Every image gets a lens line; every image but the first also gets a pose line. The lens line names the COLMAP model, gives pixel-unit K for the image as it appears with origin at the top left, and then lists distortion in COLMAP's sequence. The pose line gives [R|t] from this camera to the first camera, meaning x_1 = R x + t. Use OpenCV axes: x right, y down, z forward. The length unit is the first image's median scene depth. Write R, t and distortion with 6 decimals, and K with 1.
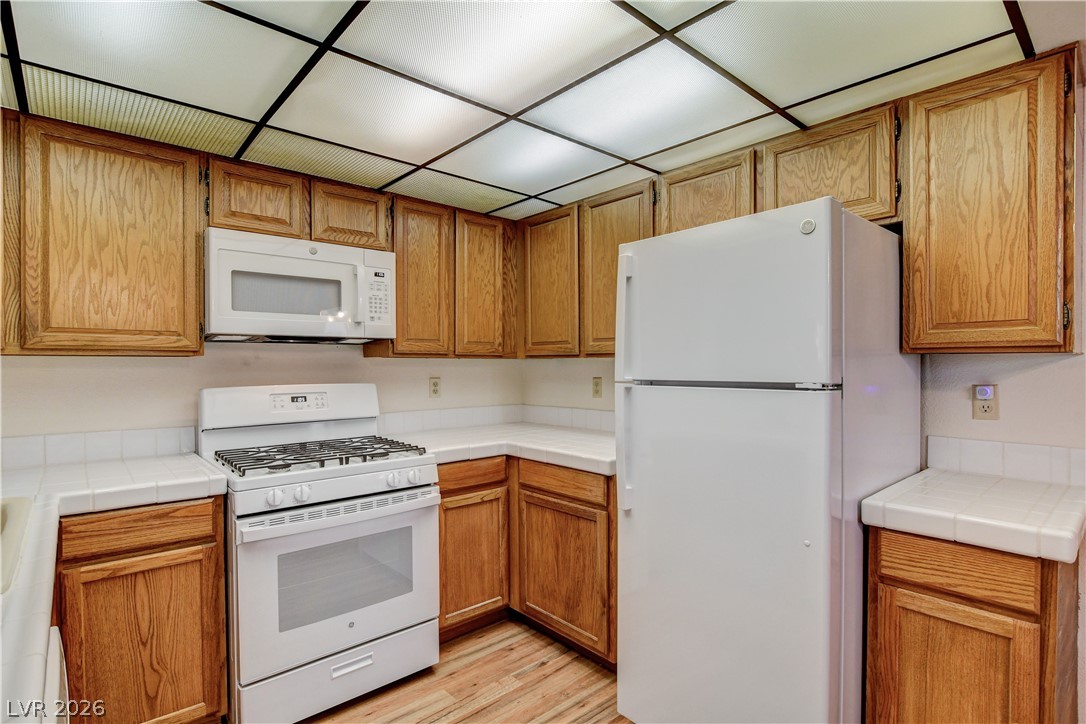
lens RADIAL K [[549.8, 0, 543.9], [0, 549.8, 369.5], [0, 0, 1]] dist [-0.017596, 0.001649]
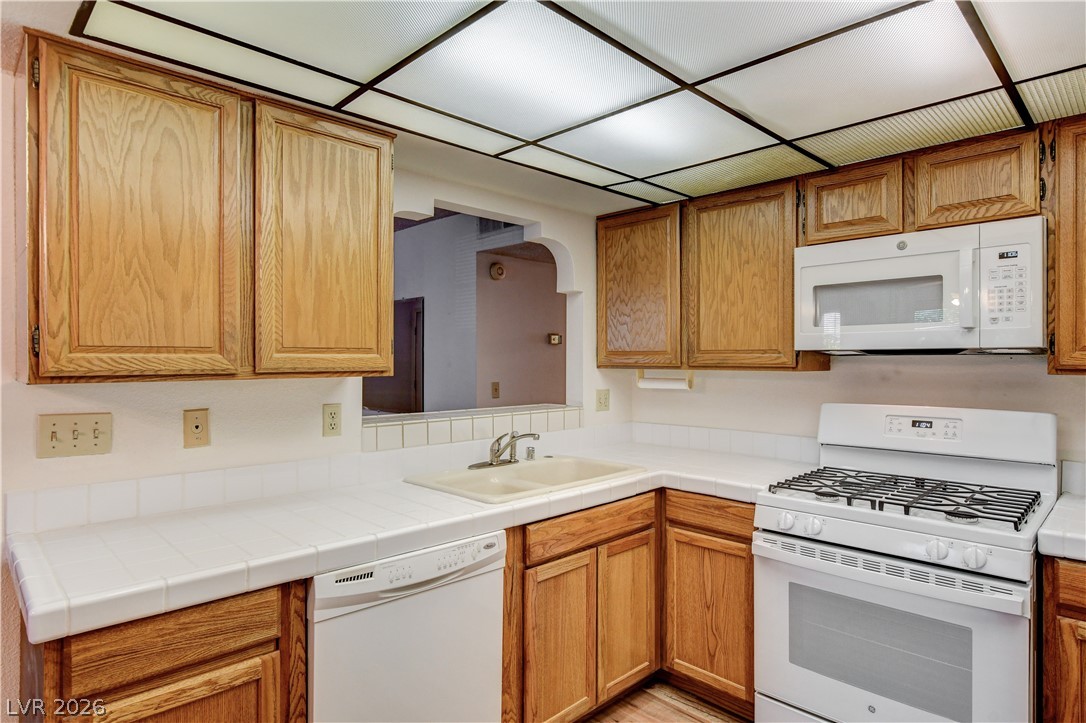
lens RADIAL K [[601.3, 0, 543.0], [0, 601.3, 361.5], [0, 0, 1]] dist [-0.008241, 0.000596]
pose [[0.047602, 0.007710, -0.998837, 0.479050], [-0.007249, 0.999947, 0.007373, -0.048048], [0.998840, 0.006889, 0.047656, 0.444080]]
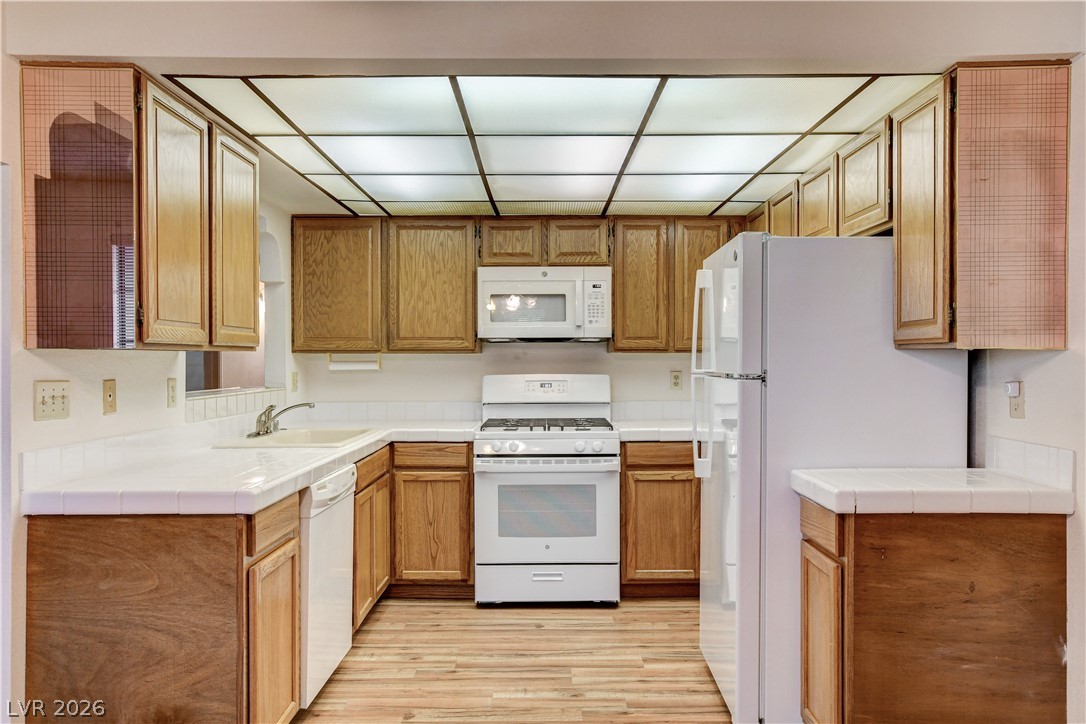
lens RADIAL K [[797.1, 0, 513.6], [0, 797.1, 364.9], [0, 0, 1]] dist [-0.000327, 0.000832]
pose [[0.724966, 0.007042, -0.688748, 0.921720], [-0.006928, 0.999972, 0.002932, 0.000796], [0.688749, 0.002646, 0.724995, -0.495952]]
